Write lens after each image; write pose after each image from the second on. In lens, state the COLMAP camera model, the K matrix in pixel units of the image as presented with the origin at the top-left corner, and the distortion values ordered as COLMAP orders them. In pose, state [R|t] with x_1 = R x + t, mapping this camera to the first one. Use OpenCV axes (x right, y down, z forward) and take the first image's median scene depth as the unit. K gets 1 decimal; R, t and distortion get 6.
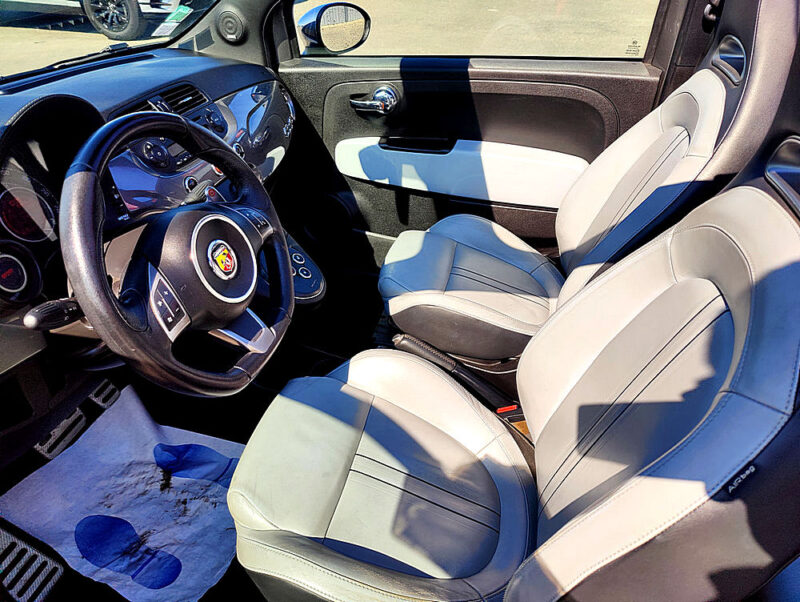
lens RADIAL K [[567.1, 0, 403.2], [0, 567.1, 301.2], [0, 0, 1]] dist [0.028665, -0.010505]
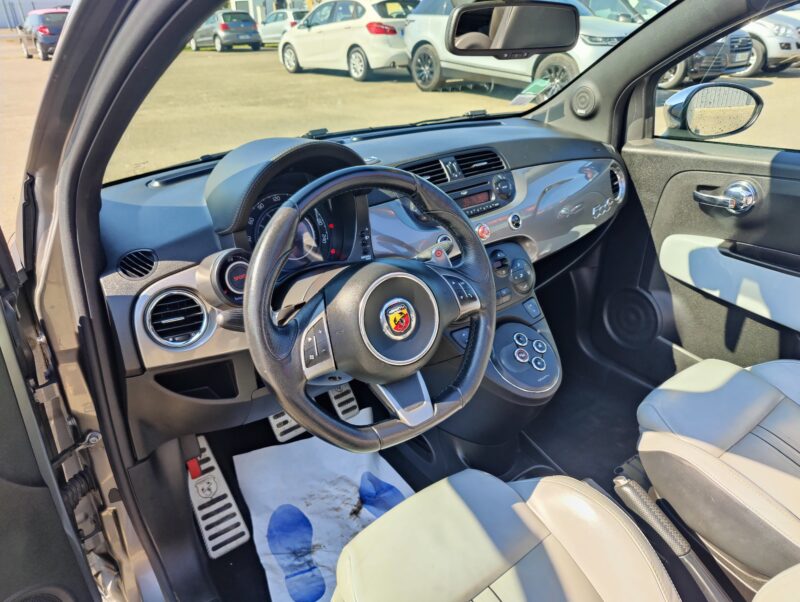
lens RADIAL K [[574.5, 0, 398.5], [0, 574.5, 300.4], [0, 0, 1]] dist [0.027314, -0.009462]
pose [[0.756569, 0.269696, -0.595707, 0.133154], [-0.338956, 0.940791, -0.004559, -0.049806], [0.559207, 0.205368, 0.803189, 0.101983]]
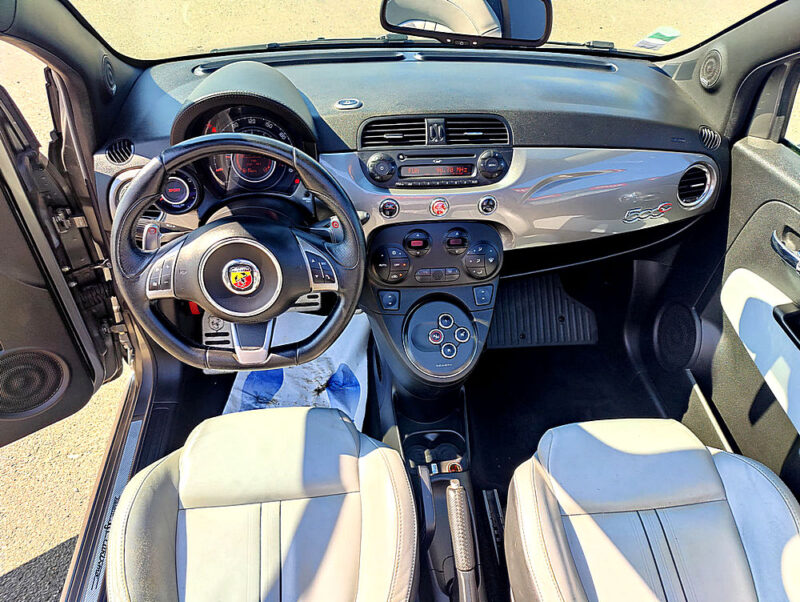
lens RADIAL K [[574.5, 0, 395.8], [0, 574.5, 300.9], [0, 0, 1]] dist [0.027314, -0.009462]
pose [[0.309703, 0.647154, -0.696617, 0.297828], [-0.553869, 0.718293, 0.421051, -0.343697], [0.772860, 0.255434, 0.580896, 0.300089]]
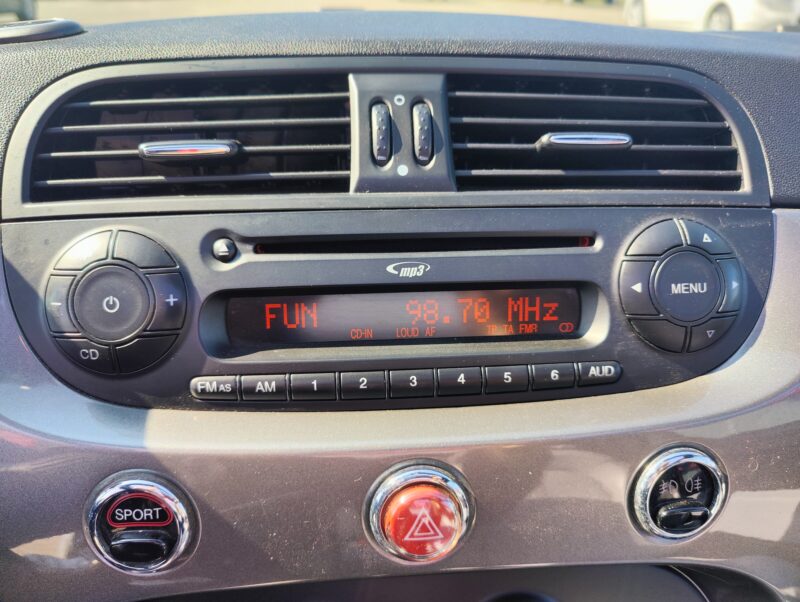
lens RADIAL K [[567.1, 0, 401.1], [0, 567.1, 299.8], [0, 0, 1]] dist [0.028665, -0.010505]
pose [[0.285983, 0.462636, -0.839155, -0.149255], [-0.543583, 0.799514, 0.255529, -0.231181], [0.789134, 0.383073, 0.480128, 0.625227]]
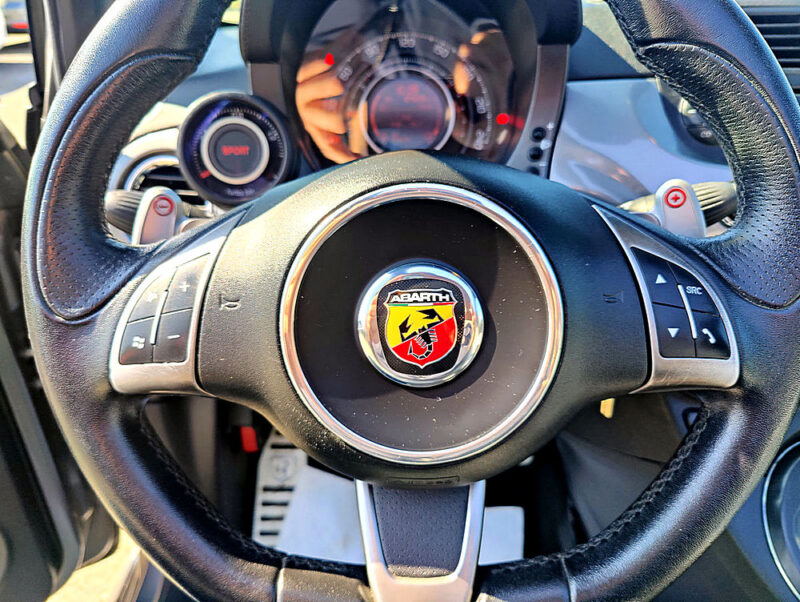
lens RADIAL K [[574.5, 0, 400.8], [0, 574.5, 304.5], [0, 0, 1]] dist [0.027314, -0.009462]
pose [[0.225591, 0.467431, -0.854761, -0.020896], [-0.543896, 0.788343, 0.287563, -0.087113], [0.808261, 0.400029, 0.432077, 0.426668]]
